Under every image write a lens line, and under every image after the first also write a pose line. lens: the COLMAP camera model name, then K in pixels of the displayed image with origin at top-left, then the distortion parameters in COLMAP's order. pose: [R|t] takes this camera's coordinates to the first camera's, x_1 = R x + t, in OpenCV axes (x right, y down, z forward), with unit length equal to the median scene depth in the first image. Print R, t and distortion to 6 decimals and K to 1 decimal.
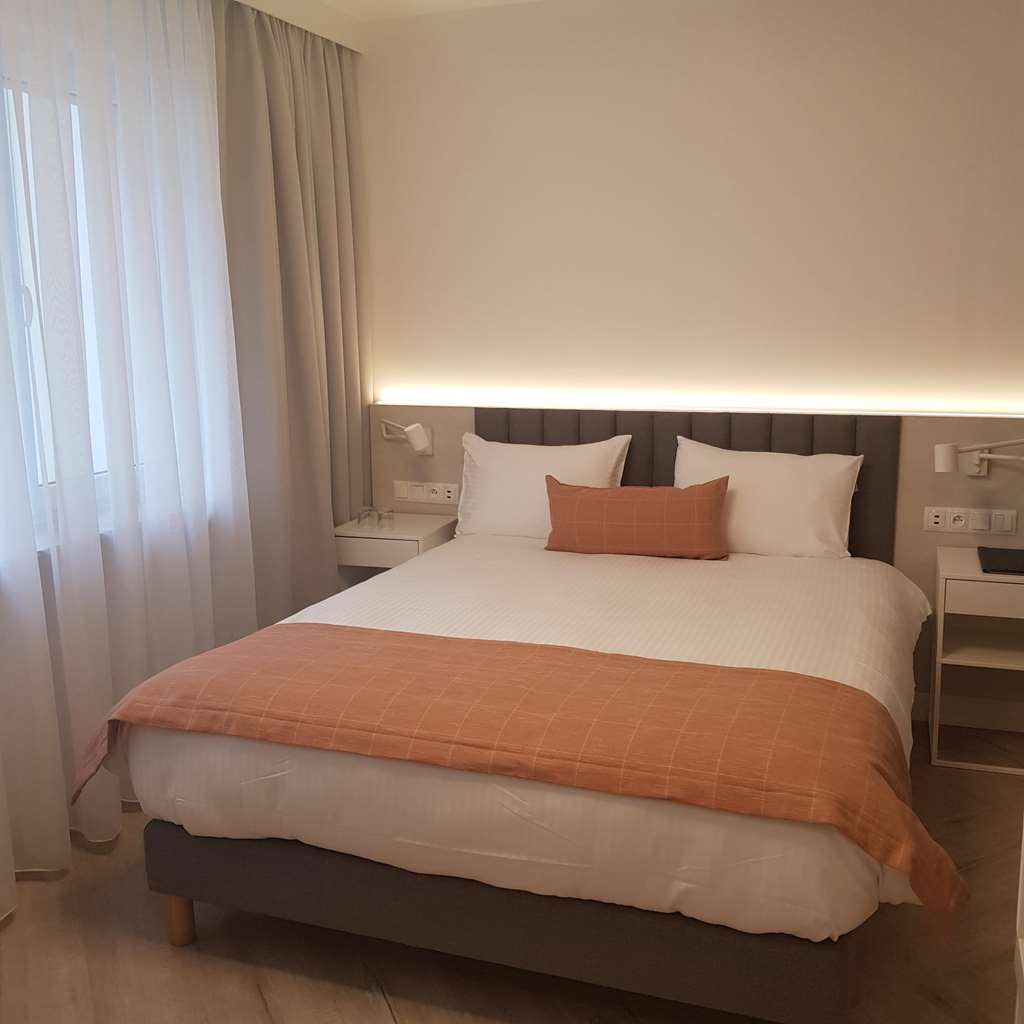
lens RADIAL K [[1086.5, 0, 514.0], [0, 1086.5, 497.4], [0, 0, 1]] dist [0.129448, -0.334256]
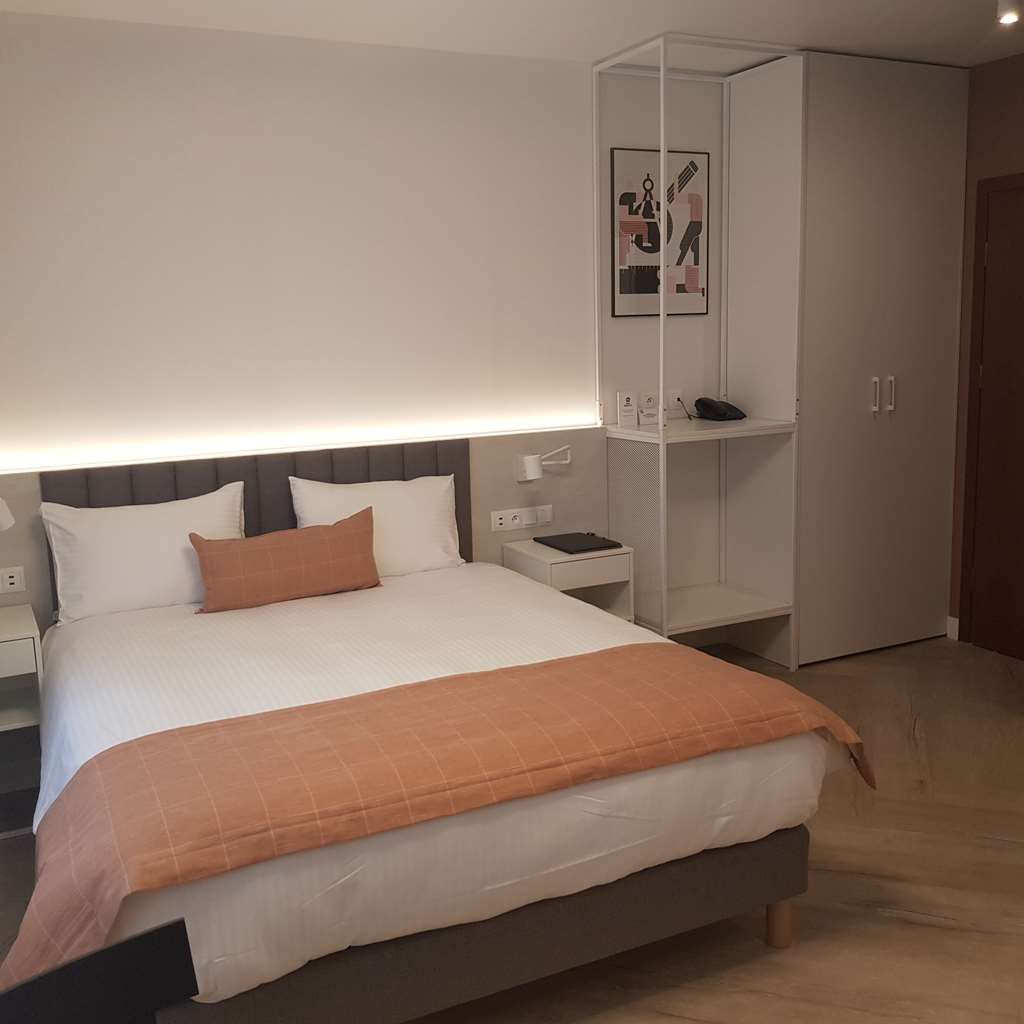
lens RADIAL K [[1086.5, 0, 514.0], [0, 1086.5, 497.4], [0, 0, 1]] dist [0.129448, -0.334256]
pose [[0.693496, -0.123888, 0.709729, -0.586698], [0.151768, 0.988120, 0.024186, -0.042526], [-0.704294, 0.090942, 0.704060, 0.206312]]
